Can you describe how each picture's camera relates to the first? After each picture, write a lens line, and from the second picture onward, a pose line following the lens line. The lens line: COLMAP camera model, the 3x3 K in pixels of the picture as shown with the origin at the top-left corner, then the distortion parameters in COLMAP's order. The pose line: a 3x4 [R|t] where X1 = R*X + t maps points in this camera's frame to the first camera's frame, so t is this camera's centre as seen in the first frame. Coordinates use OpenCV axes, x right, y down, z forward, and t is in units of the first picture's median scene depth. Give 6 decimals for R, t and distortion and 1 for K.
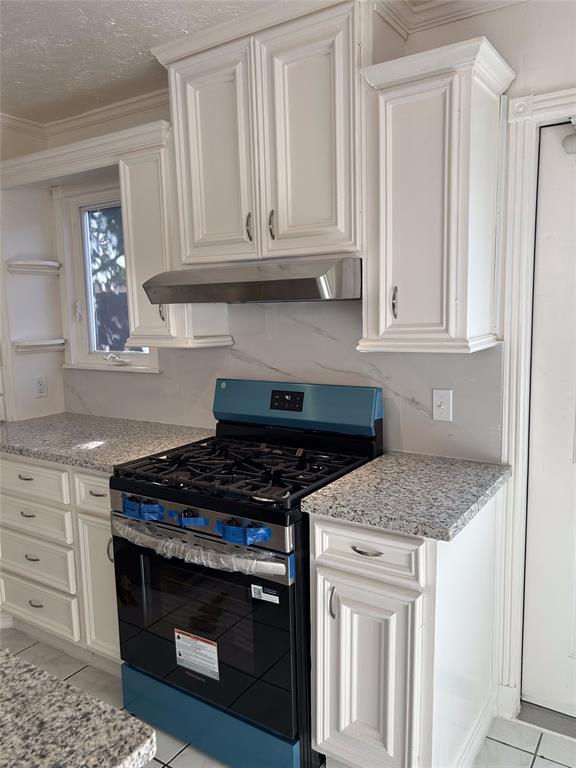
lens RADIAL K [[580.7, 0, 289.9], [0, 580.7, 384.4], [0, 0, 1]] dist [-0.006530, -0.001027]
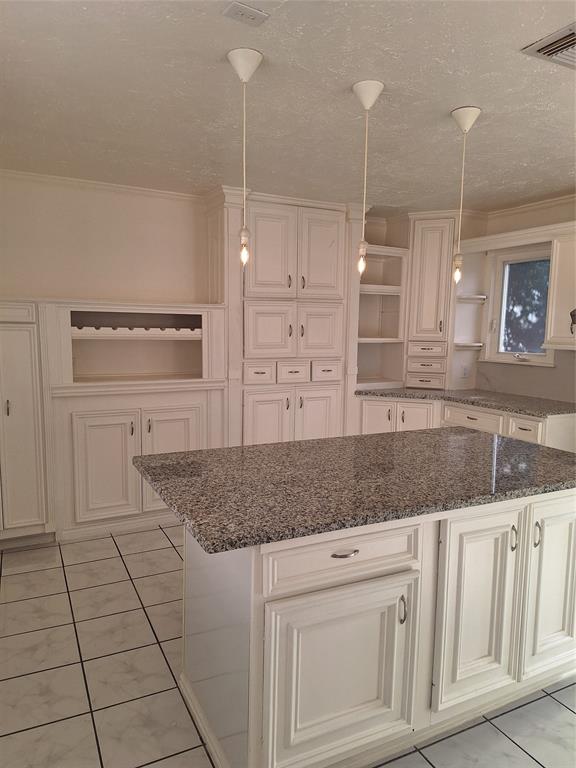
lens RADIAL K [[530.9, 0, 286.2], [0, 530.9, 390.4], [0, 0, 1]] dist [0.005275, 0.000365]
pose [[0.868946, 0.097656, -0.485177, -0.171665], [-0.103115, 0.994549, 0.015504, 0.111105], [0.484046, 0.036557, 0.874279, -0.719271]]
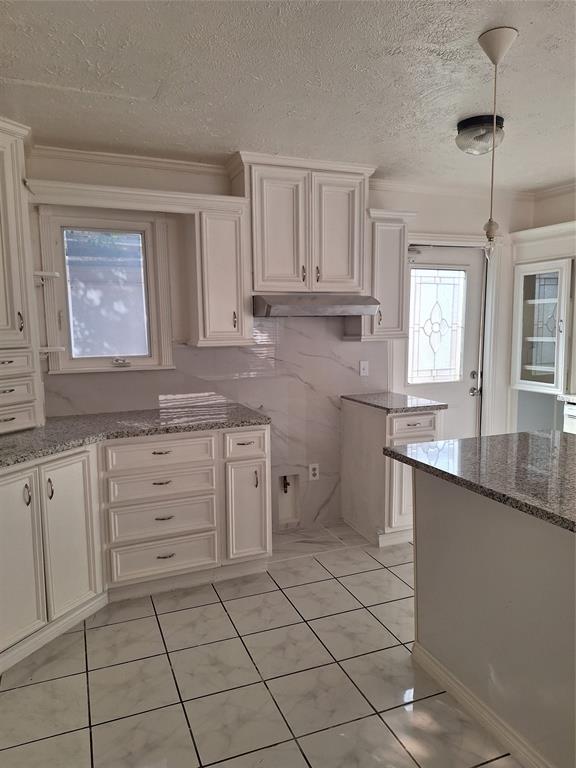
lens RADIAL K [[530.9, 0, 289.1], [0, 530.9, 381.1], [0, 0, 1]] dist [0.005275, 0.000365]
pose [[0.559726, -0.070785, 0.825649, -1.252546], [0.101315, 0.994716, 0.016596, 0.019180], [-0.822461, 0.074362, 0.563940, 0.132279]]
